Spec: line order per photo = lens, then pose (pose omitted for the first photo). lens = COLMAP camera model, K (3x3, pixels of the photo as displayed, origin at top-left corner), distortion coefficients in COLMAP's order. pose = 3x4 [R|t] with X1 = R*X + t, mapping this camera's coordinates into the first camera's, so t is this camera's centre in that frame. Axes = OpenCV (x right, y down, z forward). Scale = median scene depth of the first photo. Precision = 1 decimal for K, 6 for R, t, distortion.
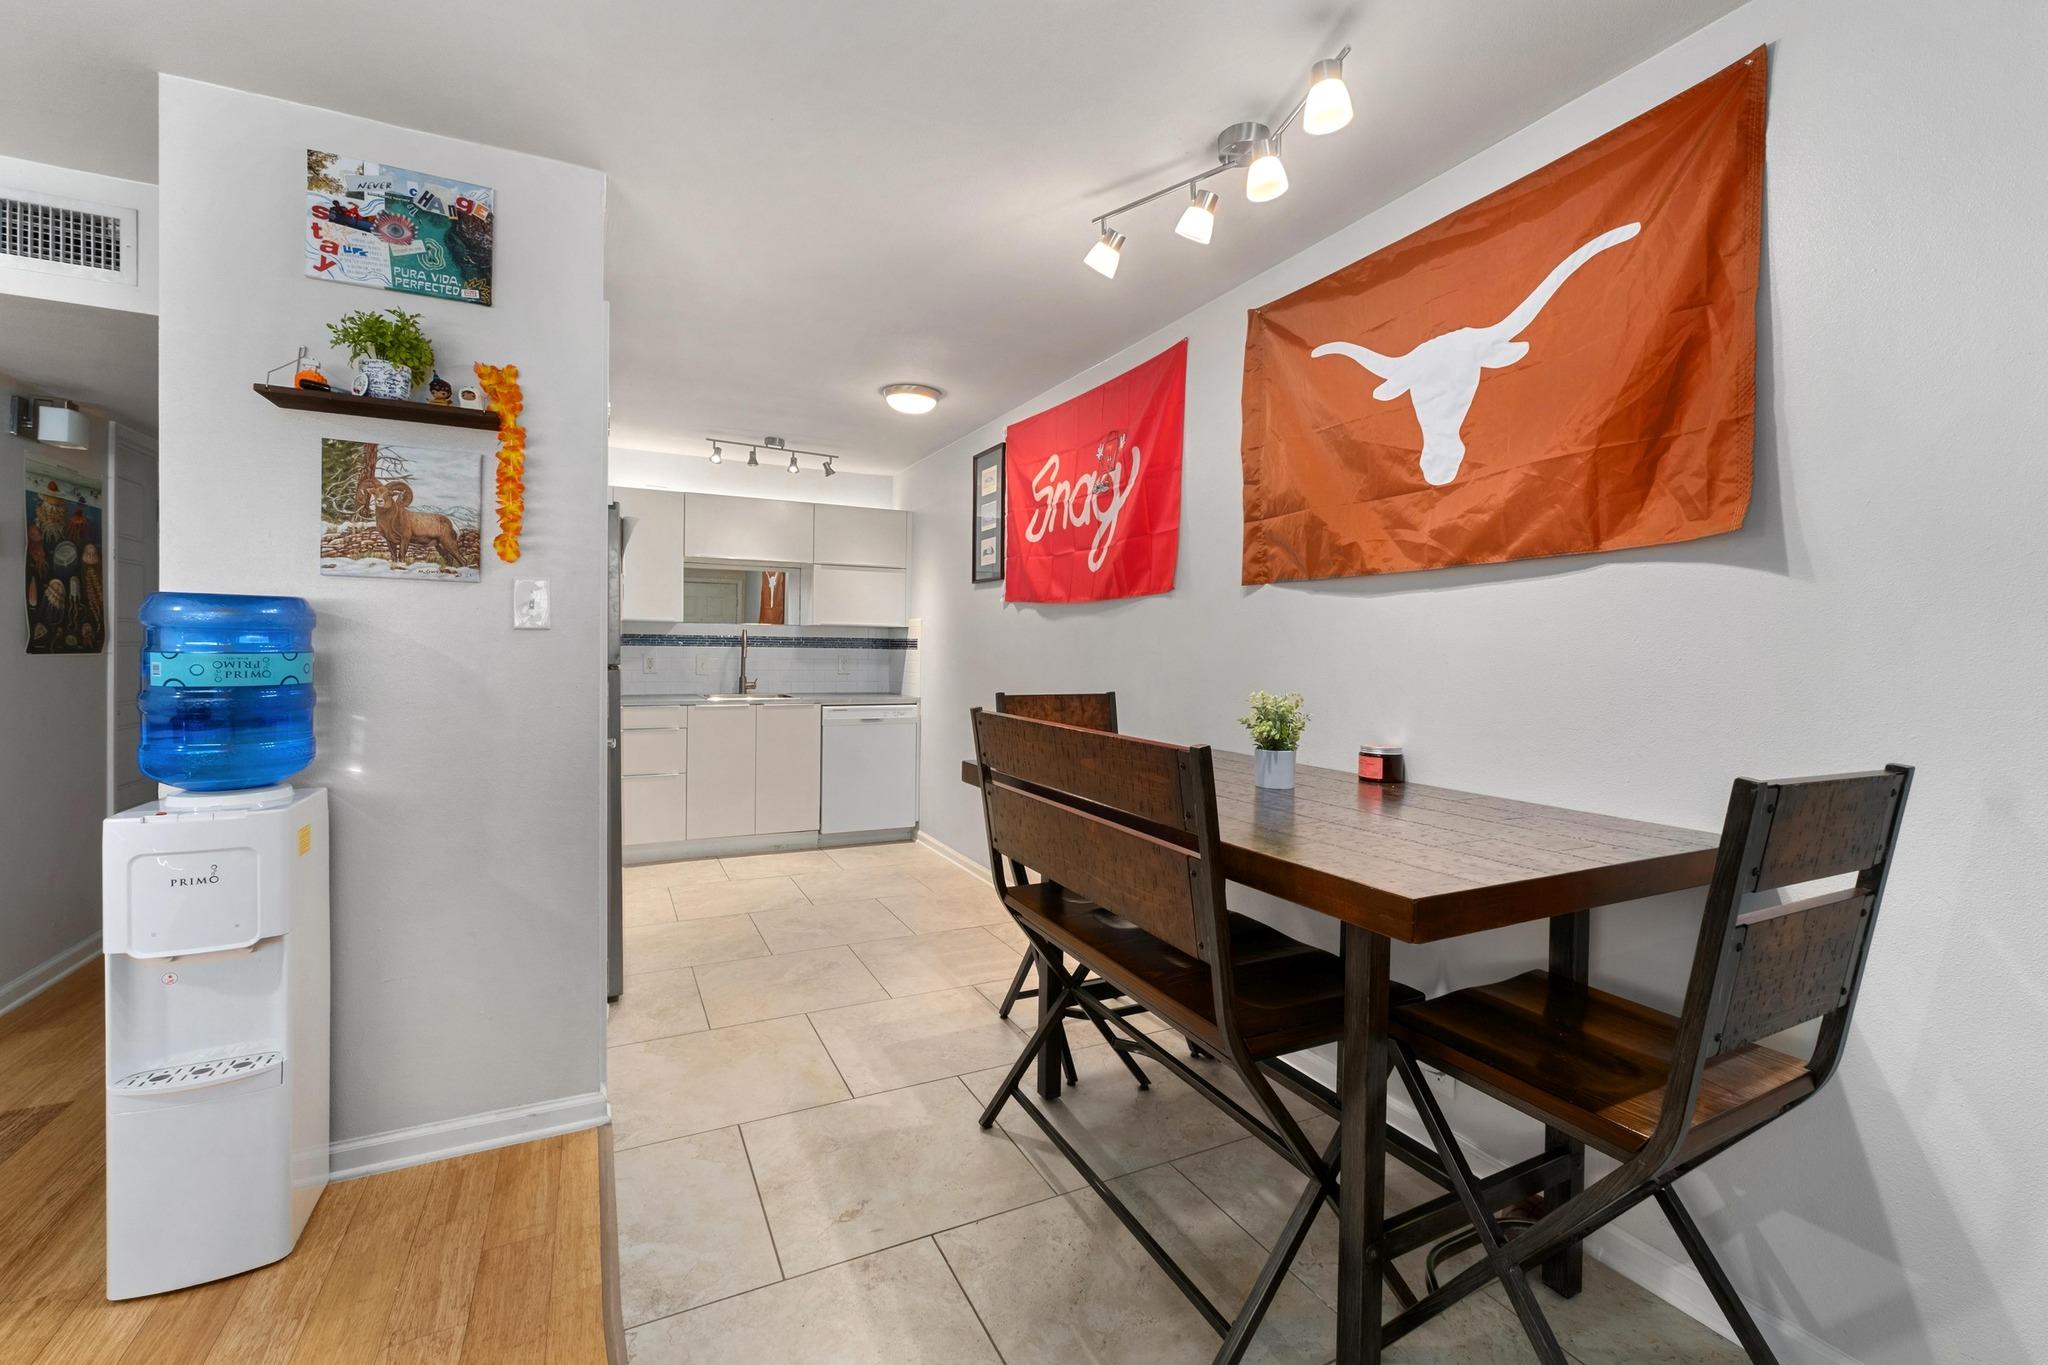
lens RADIAL K [[866.1, 0, 1012.1], [0, 866.1, 660.6], [0, 0, 1]] dist [-0.007386, 0.003476]
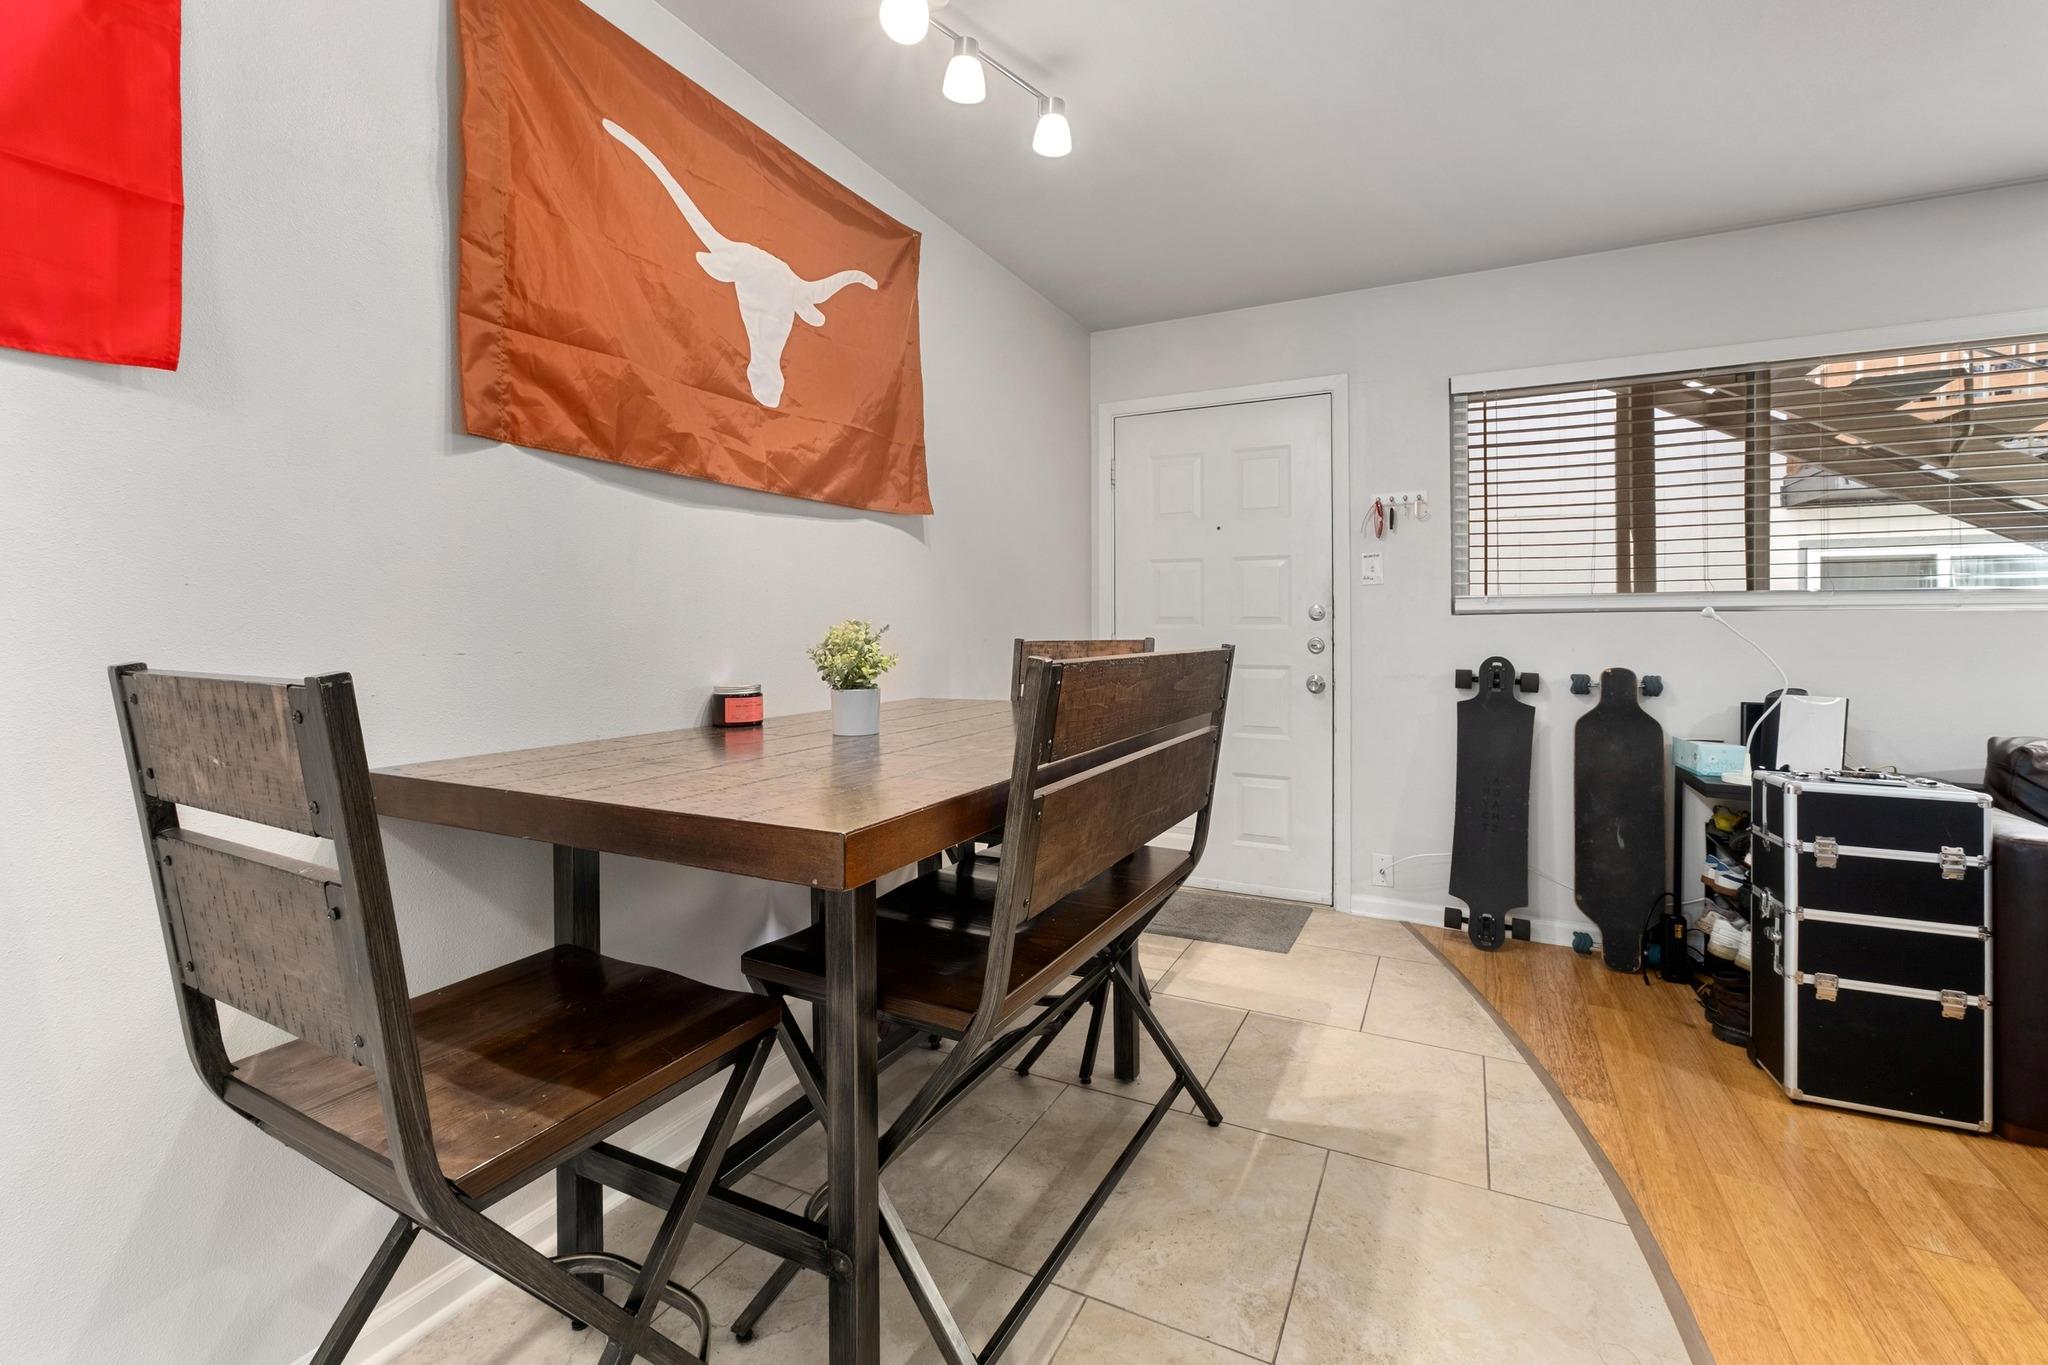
lens RADIAL K [[866.1, 0, 1030.1], [0, 866.1, 626.4], [0, 0, 1]] dist [-0.007386, 0.003476]
pose [[-0.608733, -0.012761, 0.793272, -0.448576], [0.002185, 0.999840, 0.017761, 0.026560], [-0.793372, 0.012545, -0.608608, 1.334015]]
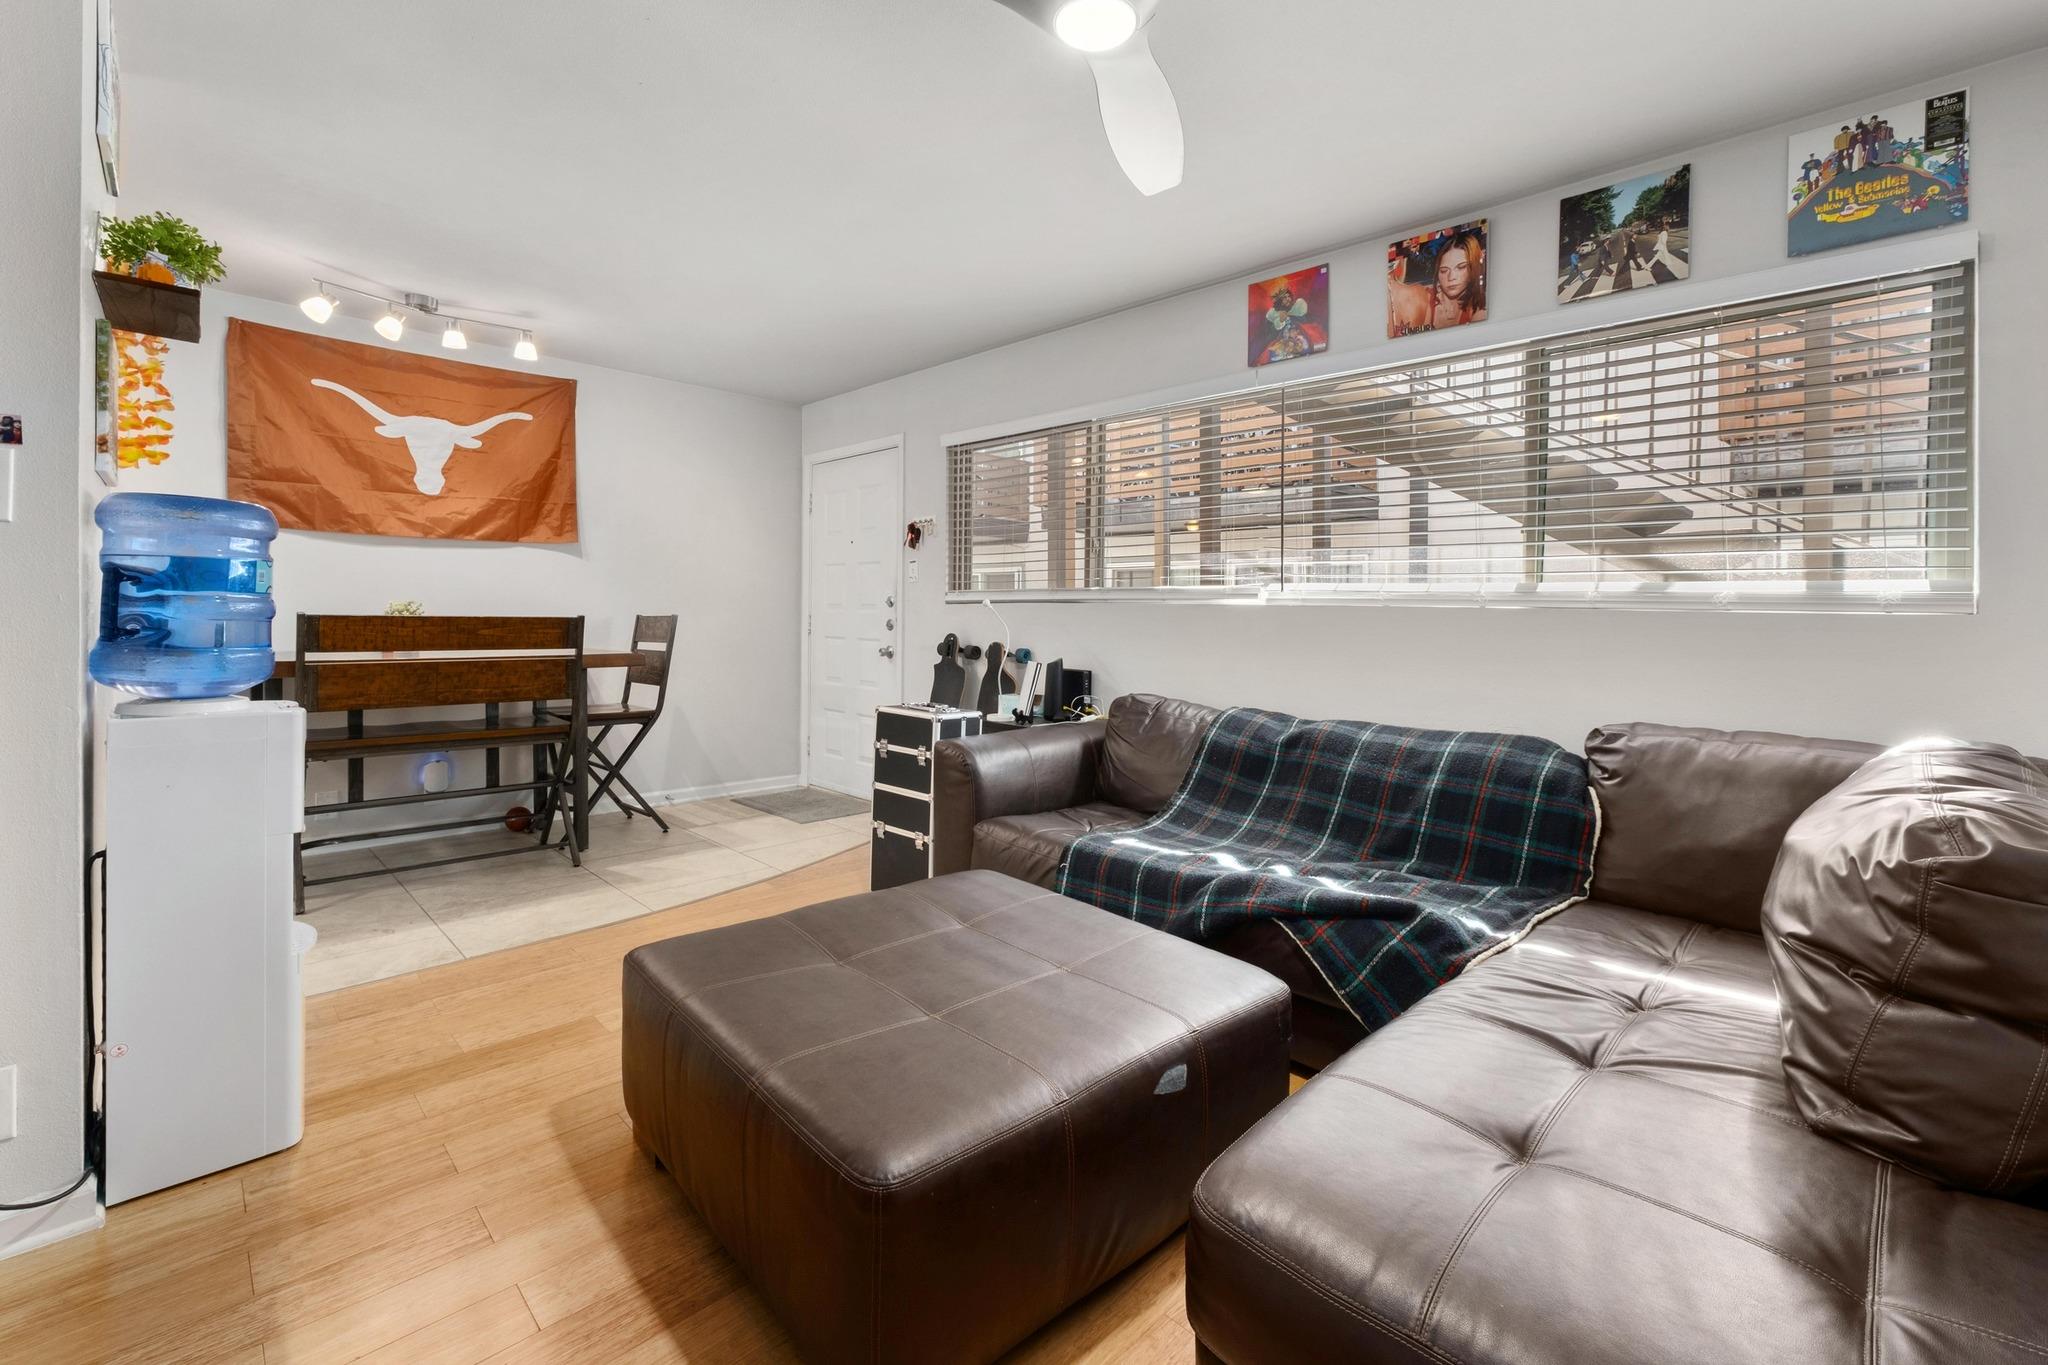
lens RADIAL K [[866.1, 0, 1038.0], [0, 866.1, 619.9], [0, 0, 1]] dist [-0.007386, 0.003476]
pose [[-0.328975, -0.025855, 0.943985, -1.764668], [-0.007081, 0.999665, 0.024912, 0.020999], [-0.944312, 0.001511, -0.329048, 0.339419]]
